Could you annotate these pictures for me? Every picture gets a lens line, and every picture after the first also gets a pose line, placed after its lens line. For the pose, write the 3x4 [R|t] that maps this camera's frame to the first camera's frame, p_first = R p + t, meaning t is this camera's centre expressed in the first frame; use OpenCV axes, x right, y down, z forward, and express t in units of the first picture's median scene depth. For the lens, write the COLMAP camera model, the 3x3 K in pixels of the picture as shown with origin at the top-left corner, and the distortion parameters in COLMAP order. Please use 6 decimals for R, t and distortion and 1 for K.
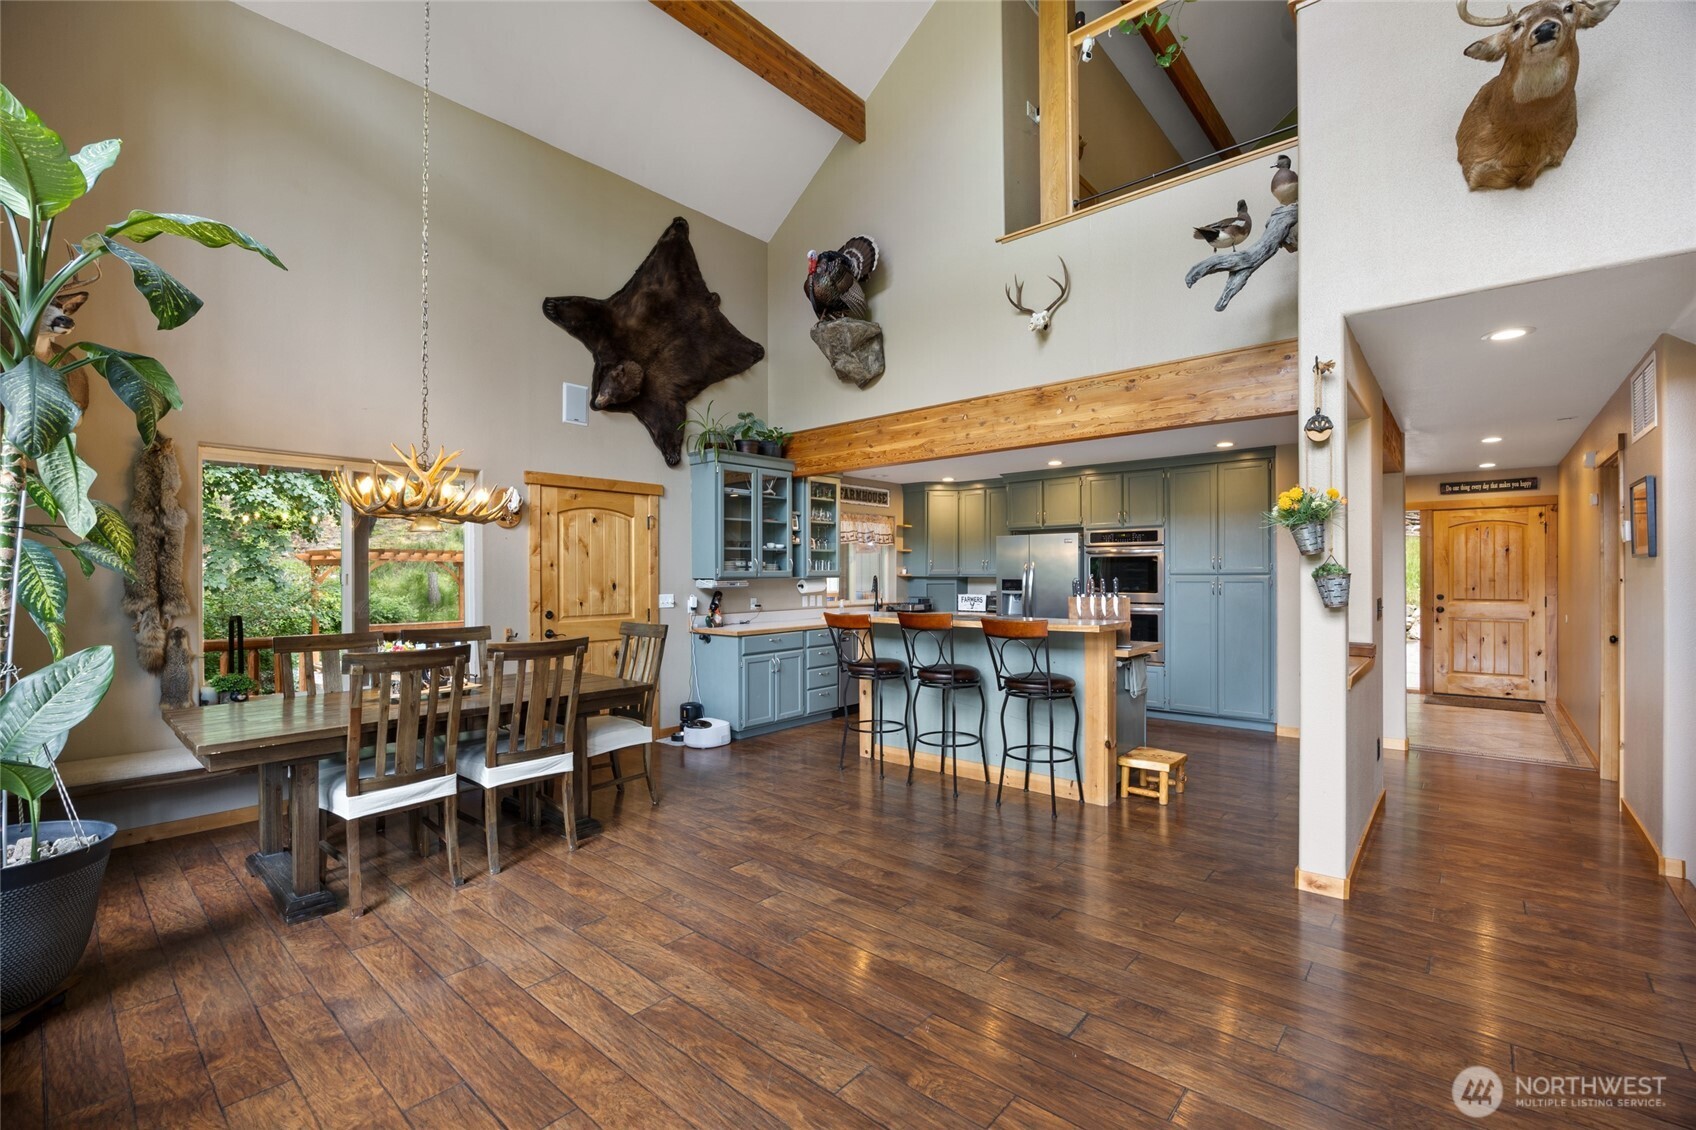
lens RADIAL K [[720.9, 0, 842.8], [0, 720.9, 581.7], [0, 0, 1]] dist [-0.028335, 0.000623]
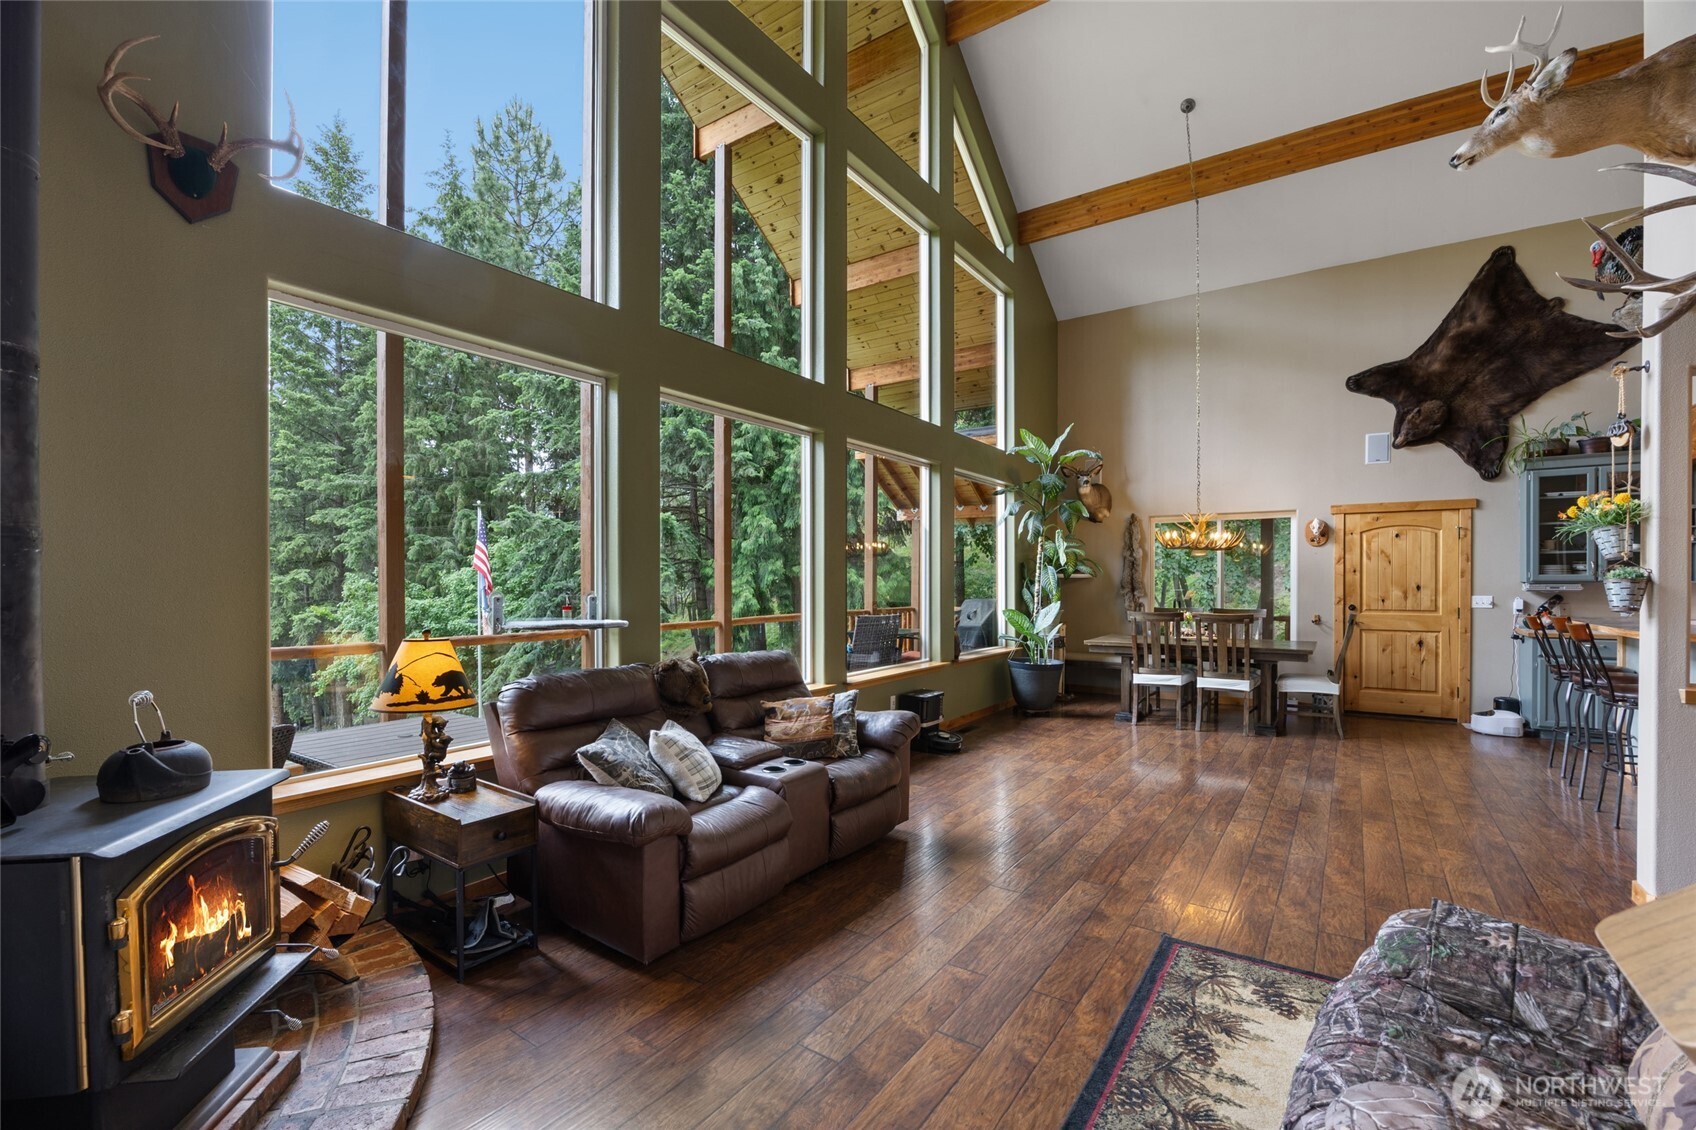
lens RADIAL K [[732.0, 0, 863.6], [0, 732.0, 587.0], [0, 0, 1]] dist [-0.012763, 0.000141]
pose [[0.130088, 0.012064, -0.991429, 0.753400], [-0.010092, 0.999890, 0.010843, 0.001203], [0.991451, 0.008595, 0.130195, -0.094880]]
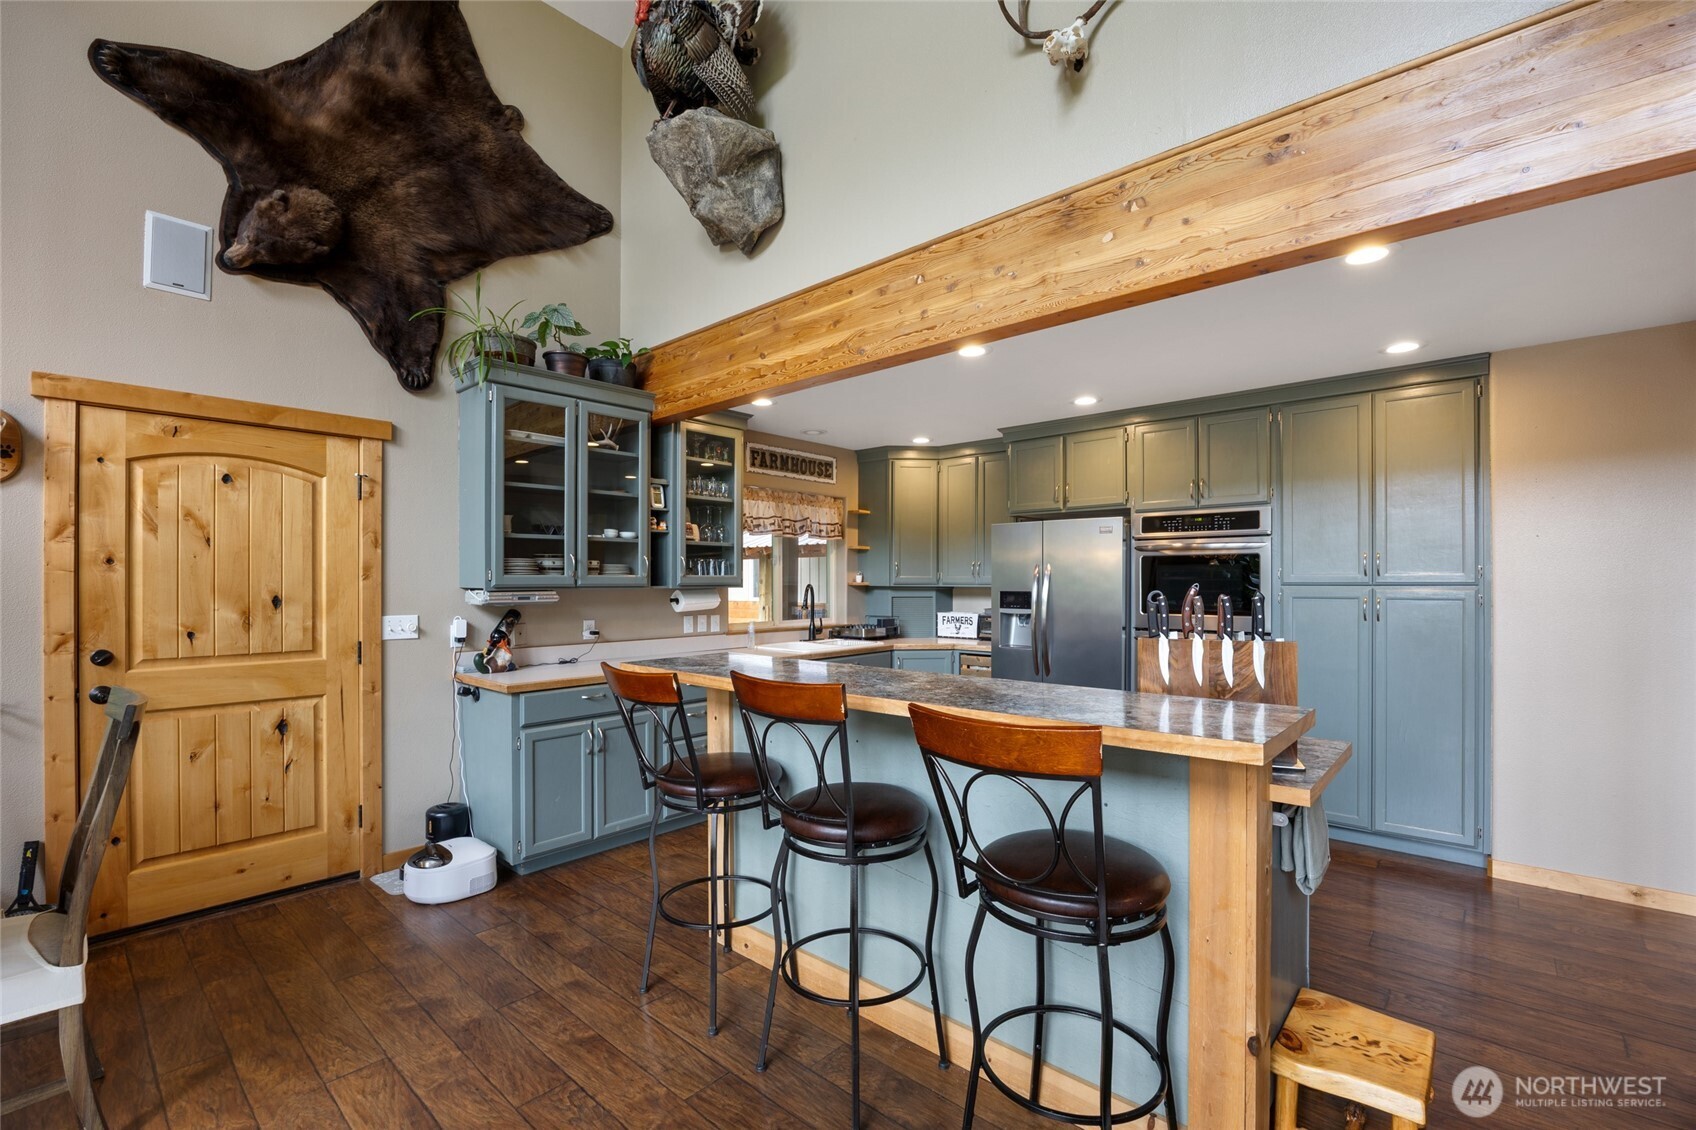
lens RADIAL K [[733.1, 0, 847.4], [0, 733.1, 583.1], [0, 0, 1]] dist [-0.020257, 0.000463]
pose [[0.999967, 0.005085, -0.006346, 0.112199], [-0.005147, 0.999938, -0.009826, -0.004217], [0.006296, 0.009859, 0.999932, 0.436063]]
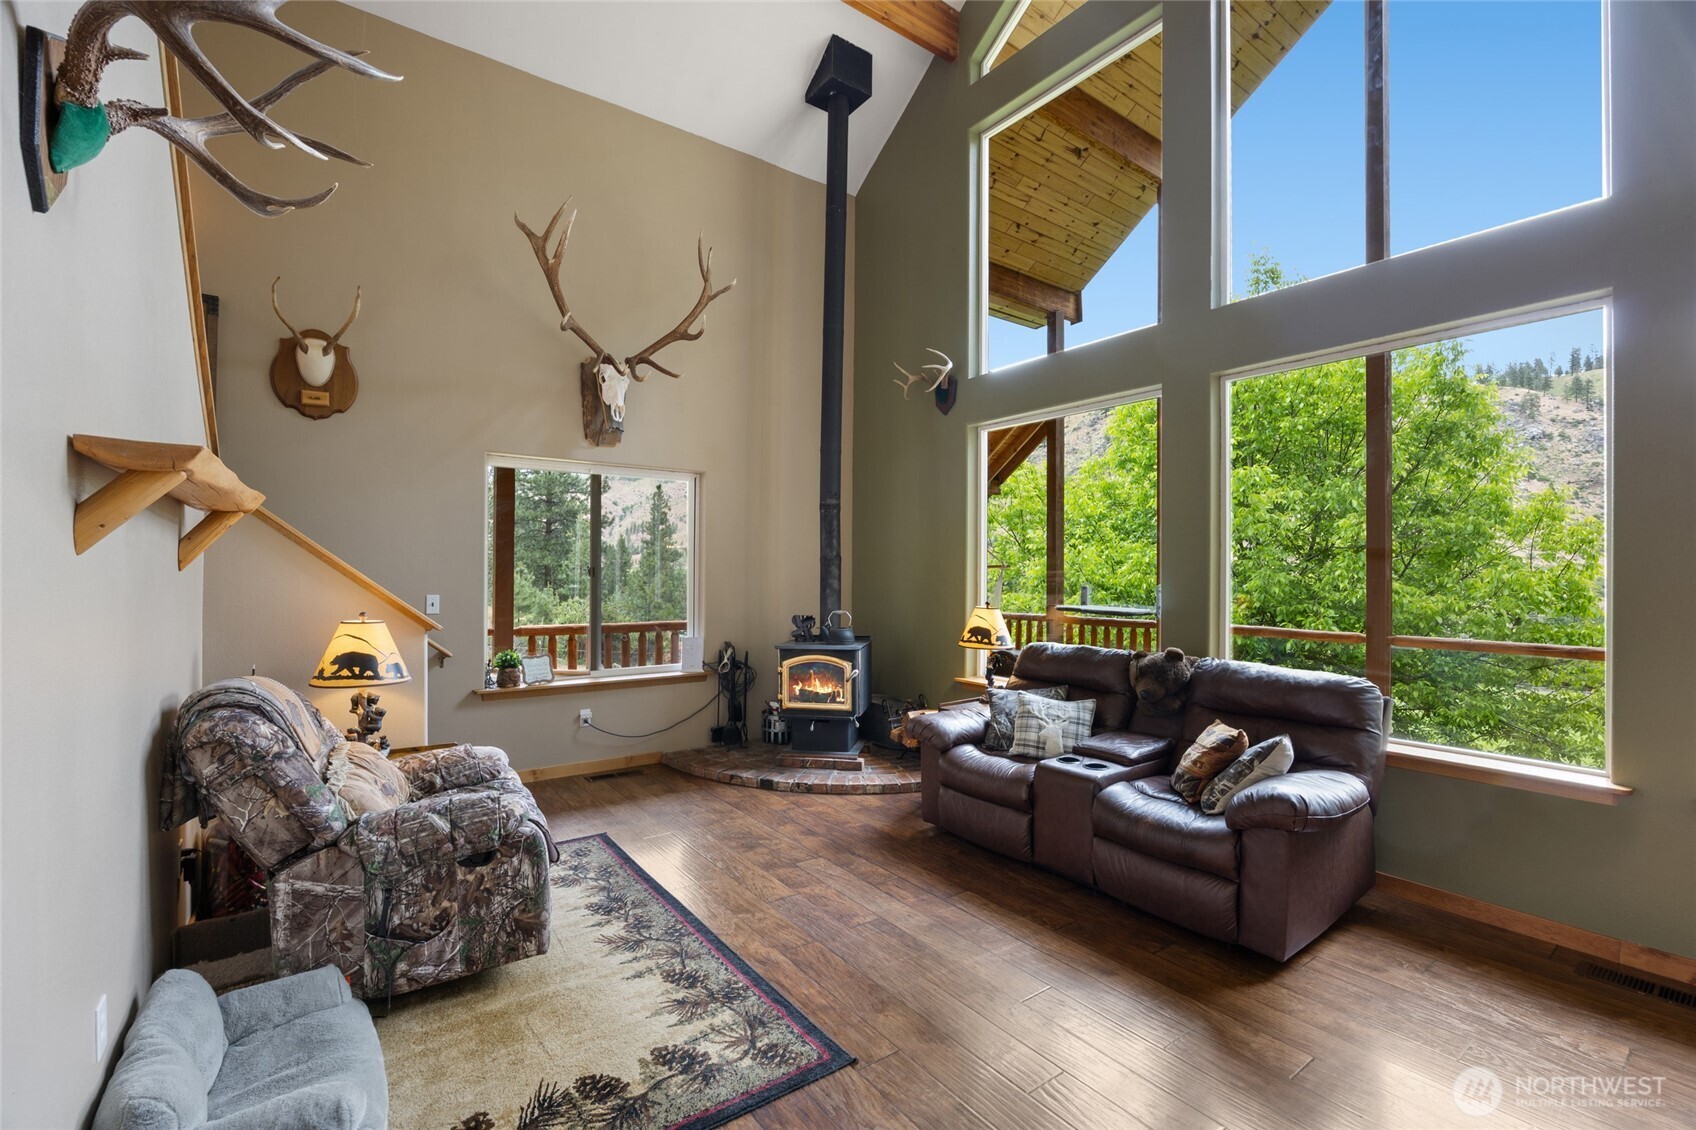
lens RADIAL K [[729.0, 0, 851.6], [0, 729.0, 572.4], [0, 0, 1]] dist [-0.019992, 0.000077]
pose [[-0.977806, -0.004808, 0.209456, 0.257717], [-0.002623, 0.999939, 0.010706, -0.005923], [-0.209495, 0.009919, -0.977759, 0.480968]]
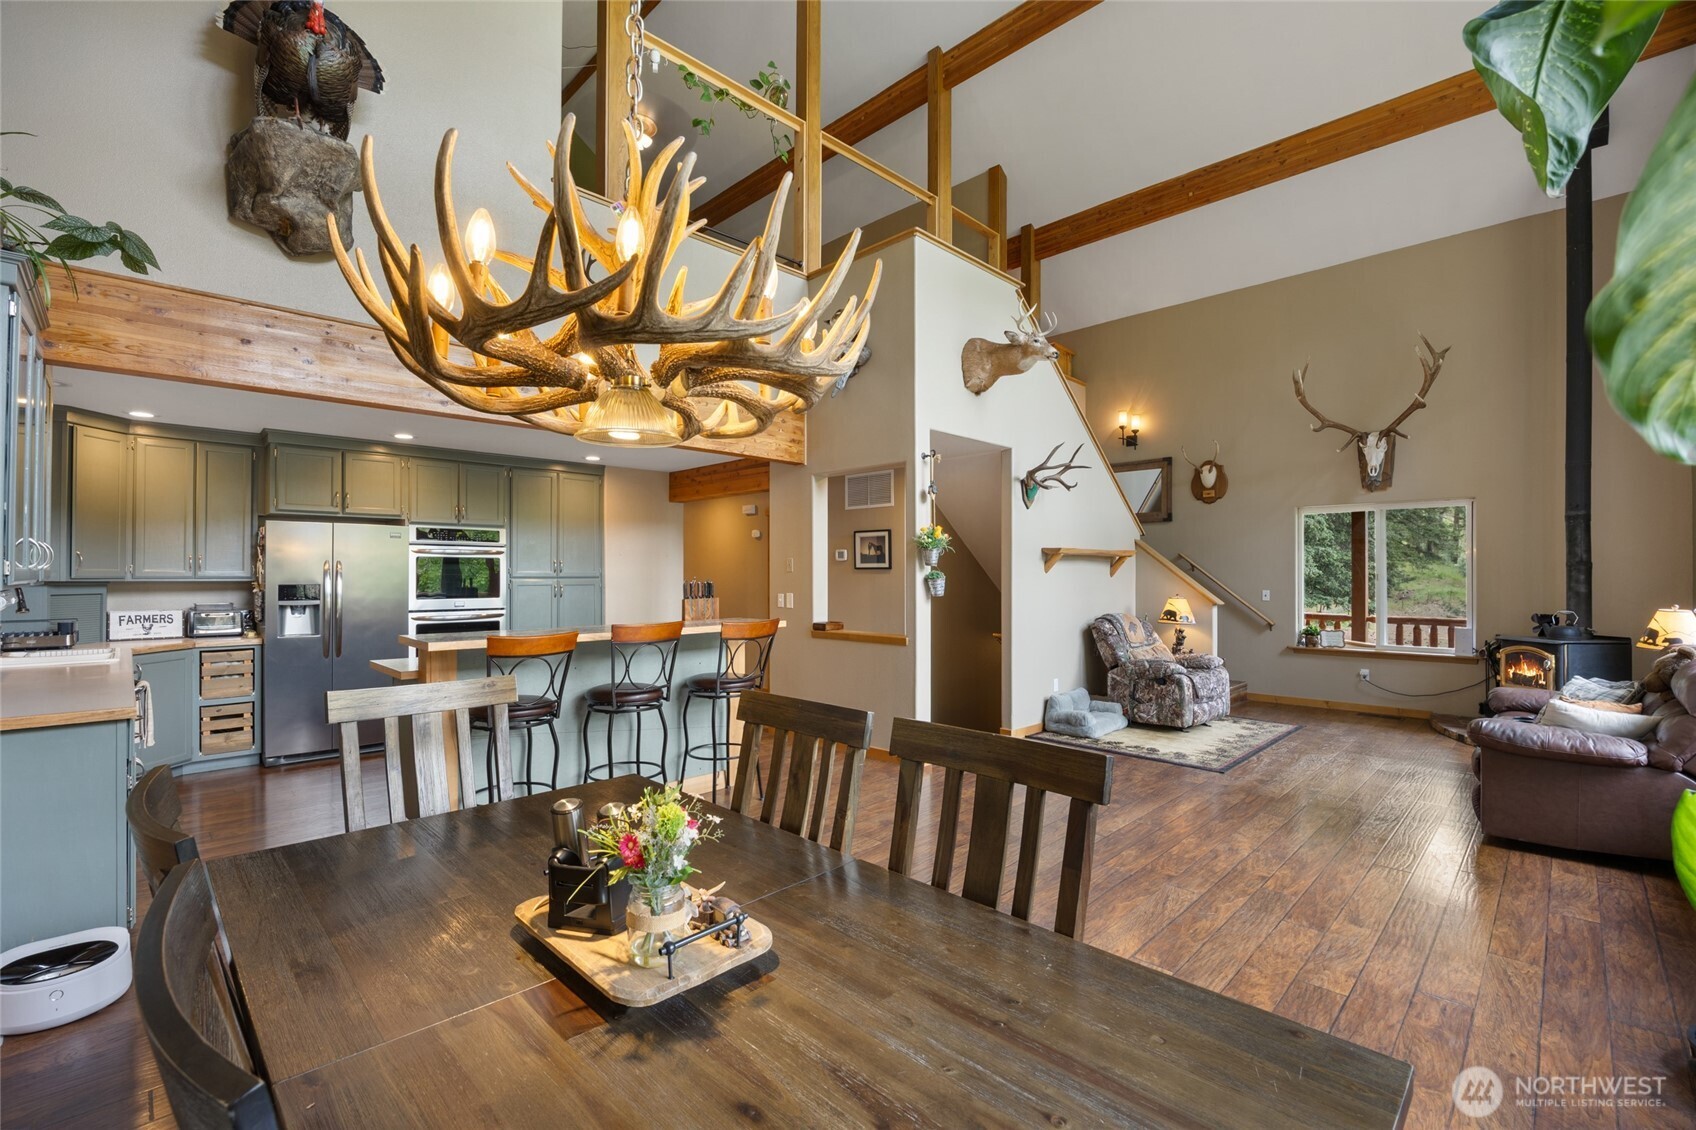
lens RADIAL K [[735.0, 0, 854.3], [0, 735.0, 569.0], [0, 0, 1]] dist [-0.018643, 0.000881]
pose [[0.060717, 0.011910, 0.998084, -0.543273], [0.011020, 0.999860, -0.012601, -0.004425], [-0.998094, 0.011764, 0.060577, 0.525439]]
